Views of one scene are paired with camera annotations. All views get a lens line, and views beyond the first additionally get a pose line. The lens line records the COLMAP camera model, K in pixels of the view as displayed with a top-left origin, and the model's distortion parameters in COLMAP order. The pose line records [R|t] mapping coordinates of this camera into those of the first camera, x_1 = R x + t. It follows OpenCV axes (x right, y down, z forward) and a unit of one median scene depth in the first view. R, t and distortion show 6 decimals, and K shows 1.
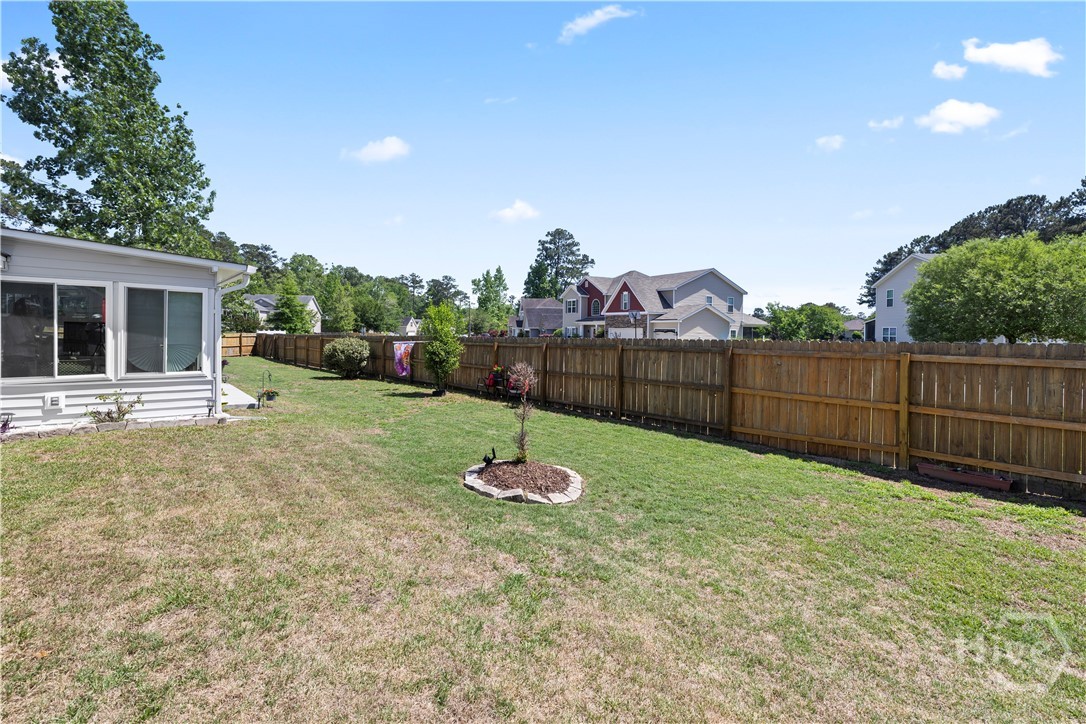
lens RADIAL K [[467.7, 0, 540.7], [0, 467.7, 321.2], [0, 0, 1]] dist [0.001622, 0.000710]
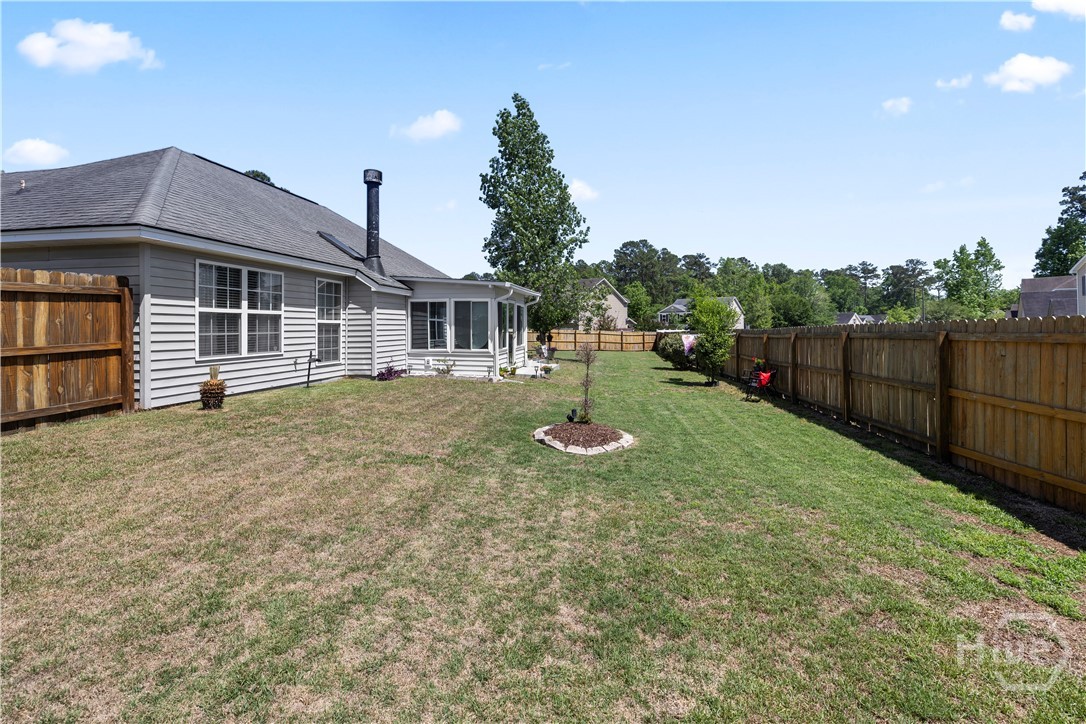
lens RADIAL K [[467.7, 0, 540.7], [0, 467.7, 321.2], [0, 0, 1]] dist [0.001622, 0.000710]
pose [[0.635382, -0.030884, -0.771580, 0.125031], [0.030692, 0.999420, -0.014729, 0.007240], [0.771588, -0.014323, 0.635962, 0.019844]]
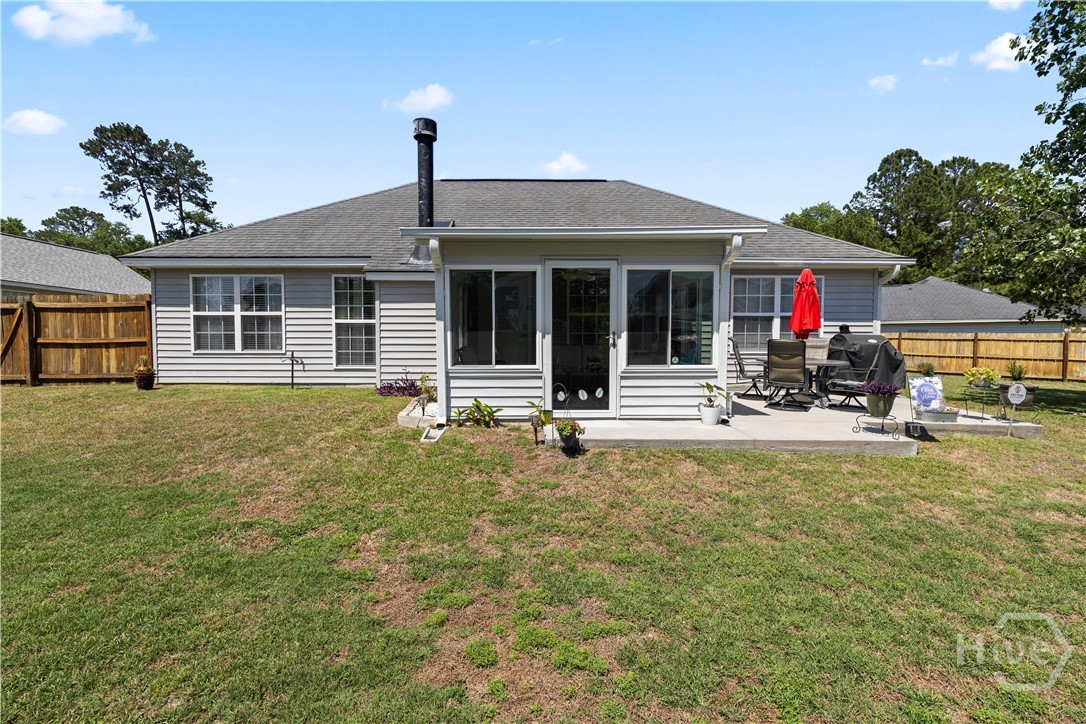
lens RADIAL K [[455.3, 0, 543.0], [0, 455.3, 362.0], [0, 0, 1]] dist [0.001614, 0.000208]
pose [[-0.638266, 0.016724, -0.769634, -0.037405], [0.001958, 0.999796, 0.020101, 0.016196], [0.769813, 0.011323, -0.638169, 0.318570]]
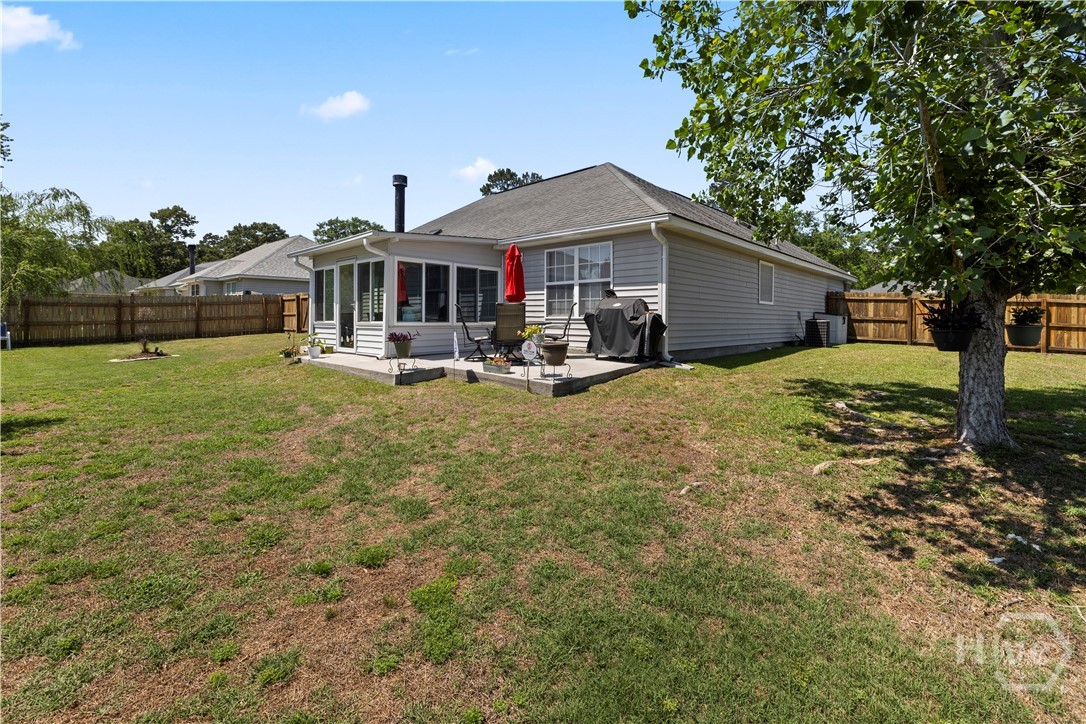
lens RADIAL K [[467.7, 0, 540.7], [0, 467.7, 321.2], [0, 0, 1]] dist [0.001622, 0.000710]
pose [[-0.992920, -0.020706, -0.116964, -0.244726], [-0.018837, 0.999677, -0.017060, 0.022781], [0.117279, -0.014736, -0.992990, 0.512867]]
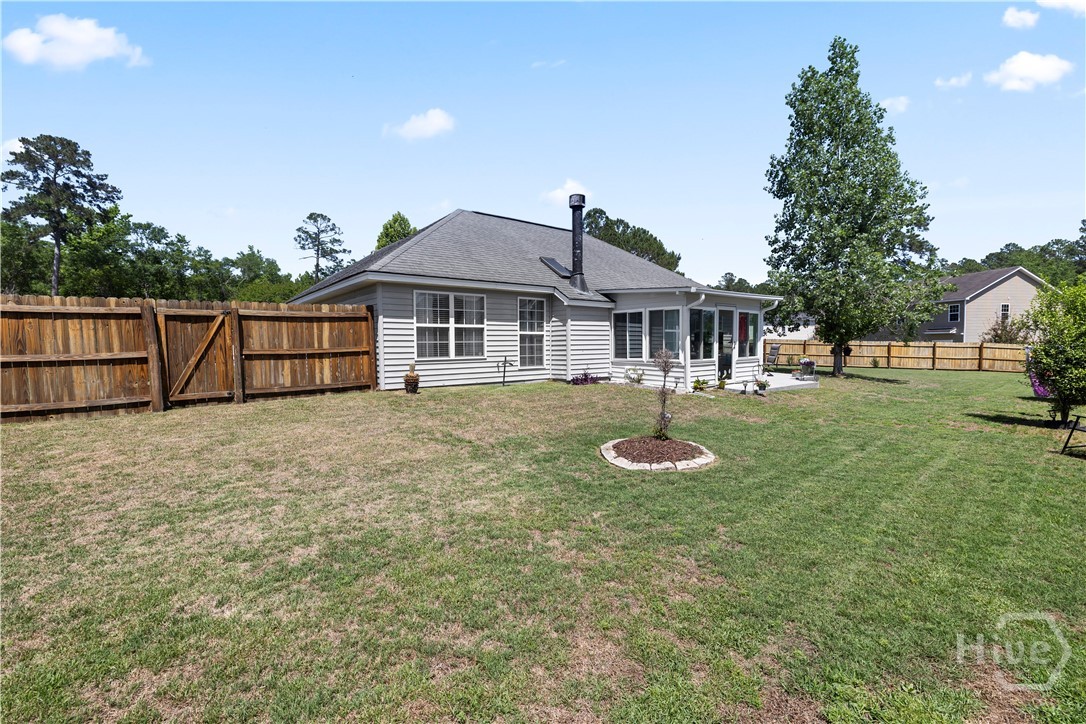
lens RADIAL K [[461.0, 0, 543.0], [0, 461.0, 362.0], [0, 0, 1]] dist [-0.000154, 0.000265]
pose [[-0.028650, 0.022342, -0.999340, 0.157491], [0.027042, 0.999402, 0.021568, 0.013104], [0.999224, -0.026406, -0.029237, 0.112266]]
